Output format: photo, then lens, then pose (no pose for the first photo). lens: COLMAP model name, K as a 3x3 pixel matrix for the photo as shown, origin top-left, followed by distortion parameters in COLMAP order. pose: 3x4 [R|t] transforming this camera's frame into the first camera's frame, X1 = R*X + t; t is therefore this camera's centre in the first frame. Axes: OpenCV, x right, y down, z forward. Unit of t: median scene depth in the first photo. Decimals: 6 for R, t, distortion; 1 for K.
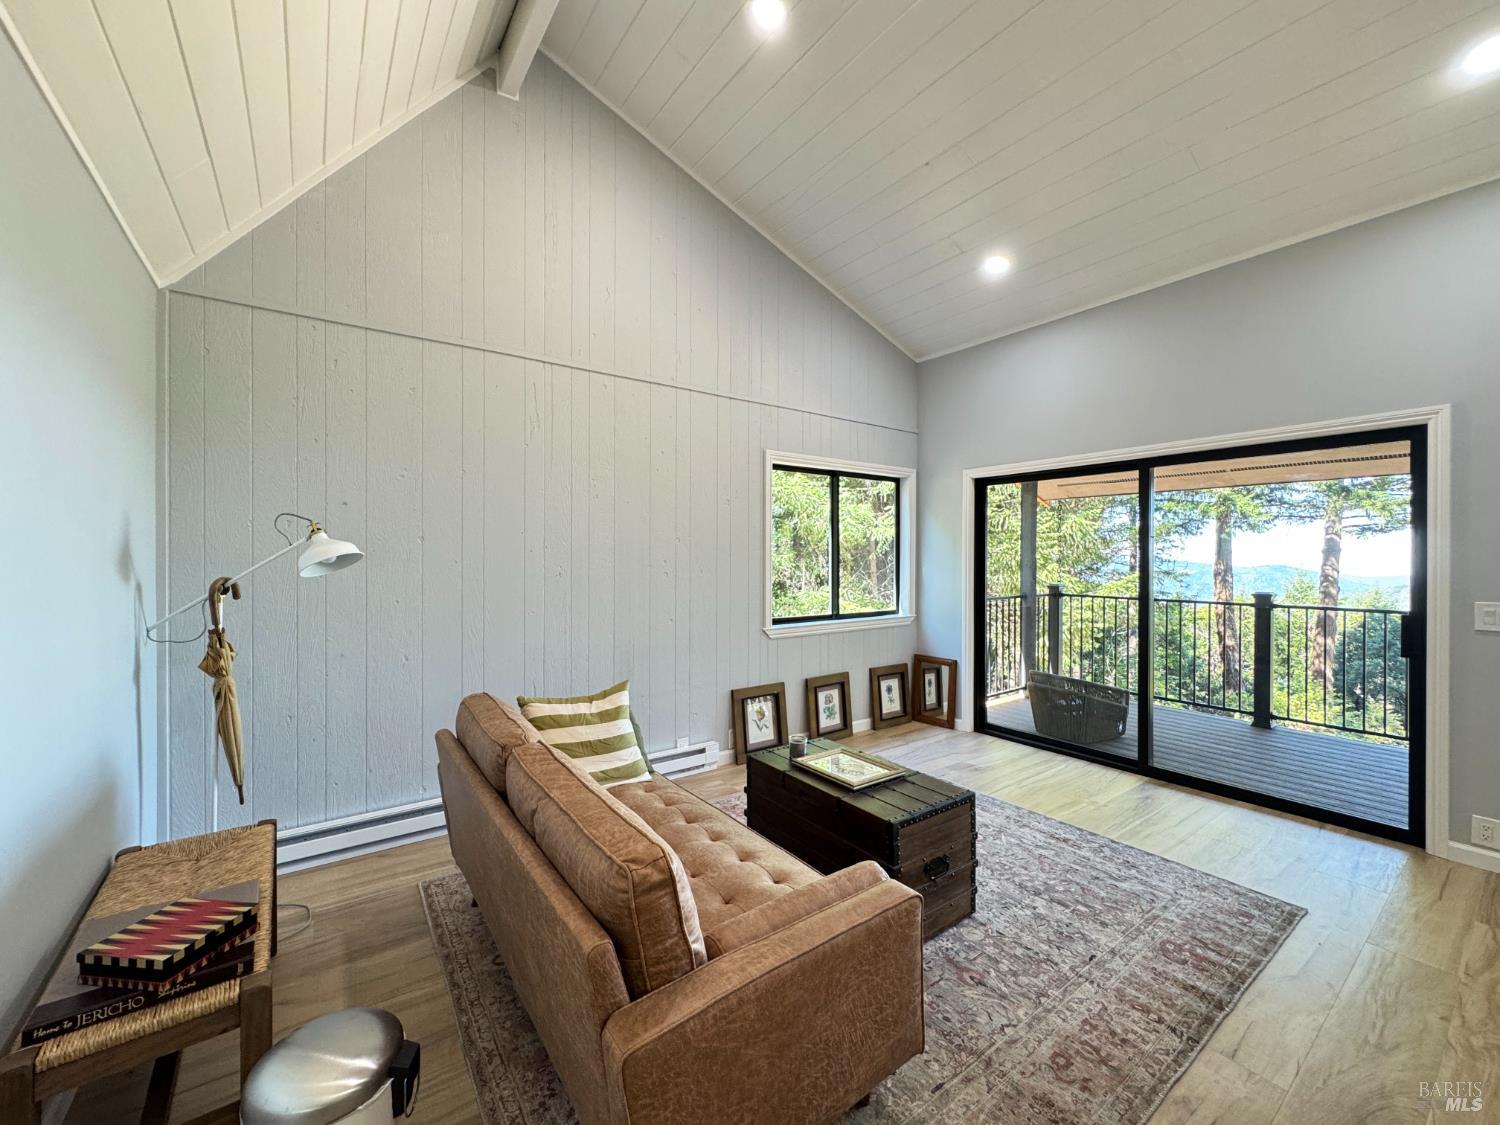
lens RADIAL K [[599.7, 0, 750.0], [0, 599.7, 560.3], [0, 0, 1]] dist [-0.000570, 0.000429]
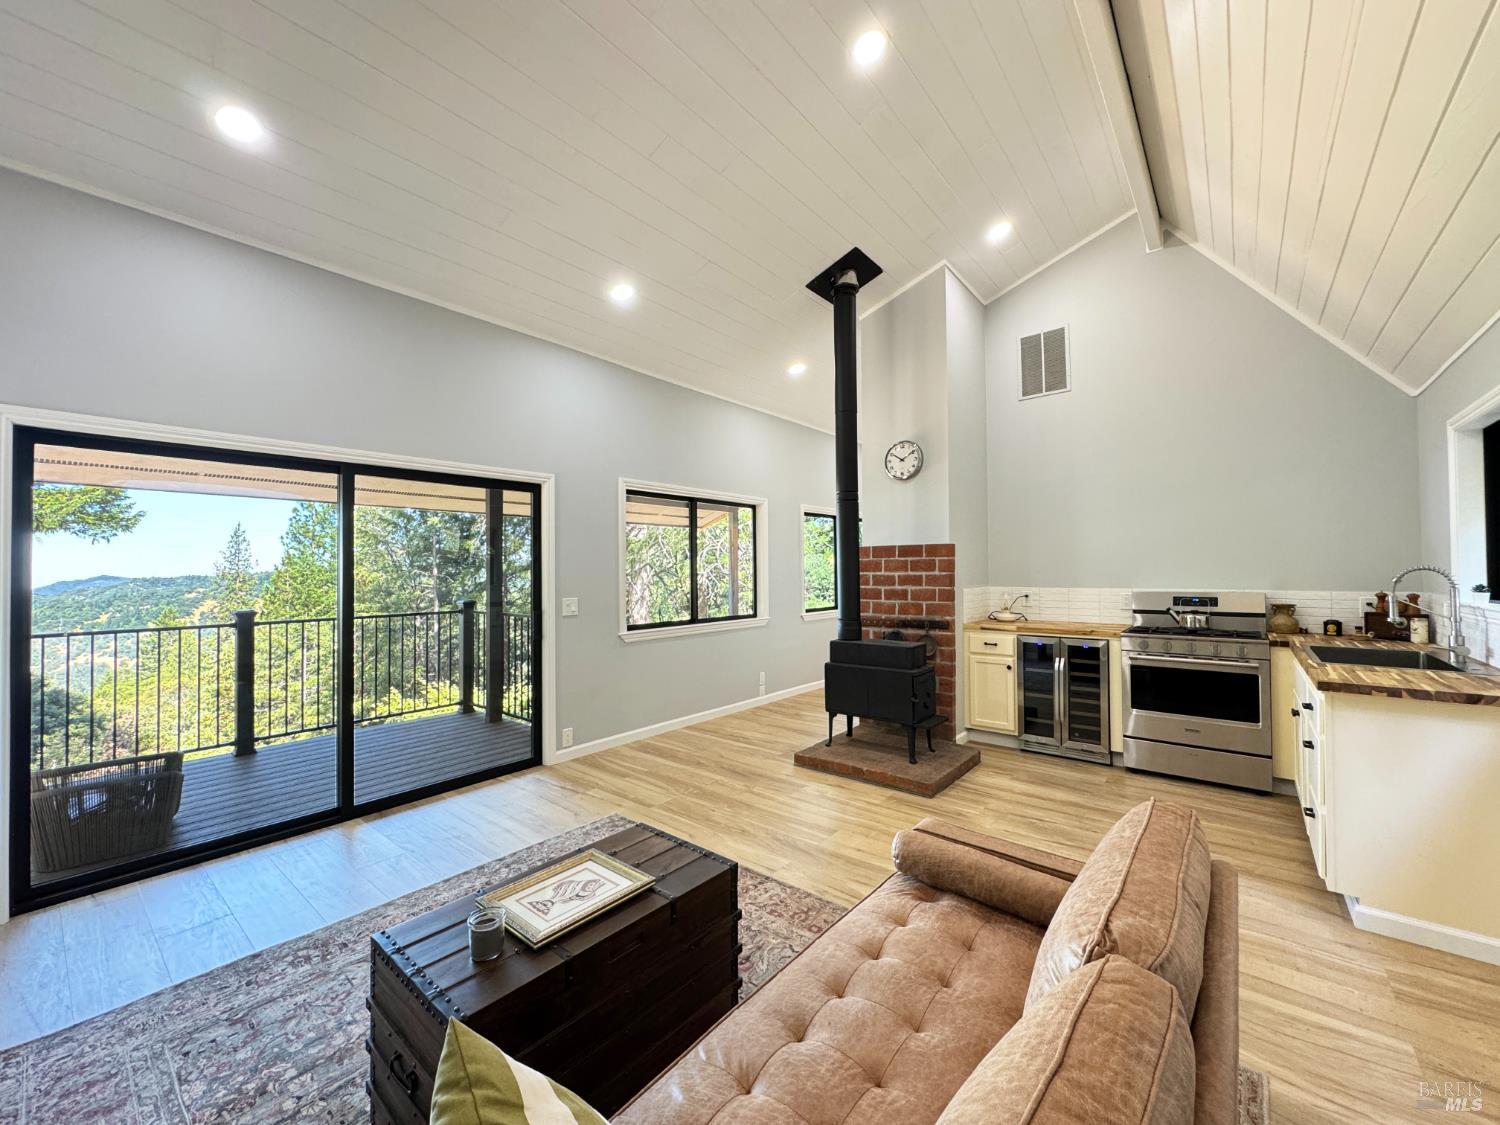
lens RADIAL K [[599.7, 0, 750.0], [0, 599.7, 560.3], [0, 0, 1]] dist [-0.000570, 0.000429]
pose [[-0.248866, 0.011814, 0.968466, -0.466264], [0.010961, 0.999896, -0.009381, -0.014042], [-0.968476, 0.008281, -0.248970, 0.842756]]
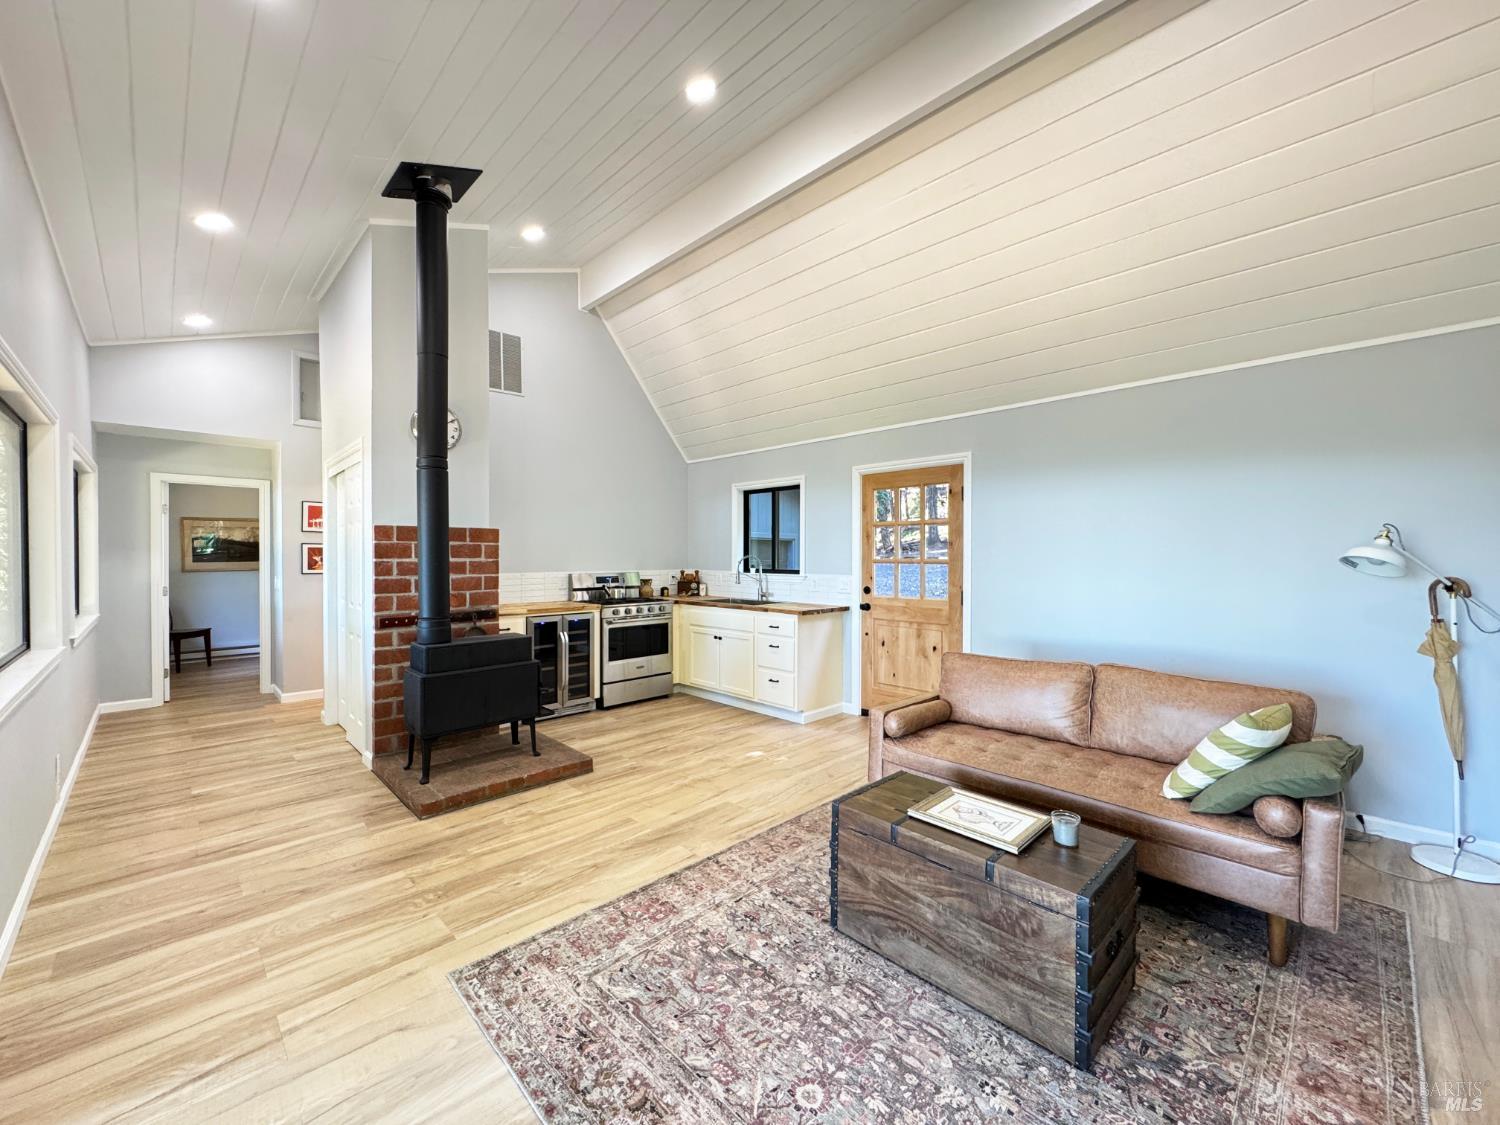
lens RADIAL K [[599.7, 0, 750.0], [0, 599.7, 560.3], [0, 0, 1]] dist [-0.000570, 0.000429]
pose [[-0.989482, -0.003879, -0.144601, 0.512021], [-0.005750, 0.999905, 0.012524, -0.009839], [0.144539, 0.013224, -0.989411, 1.526686]]
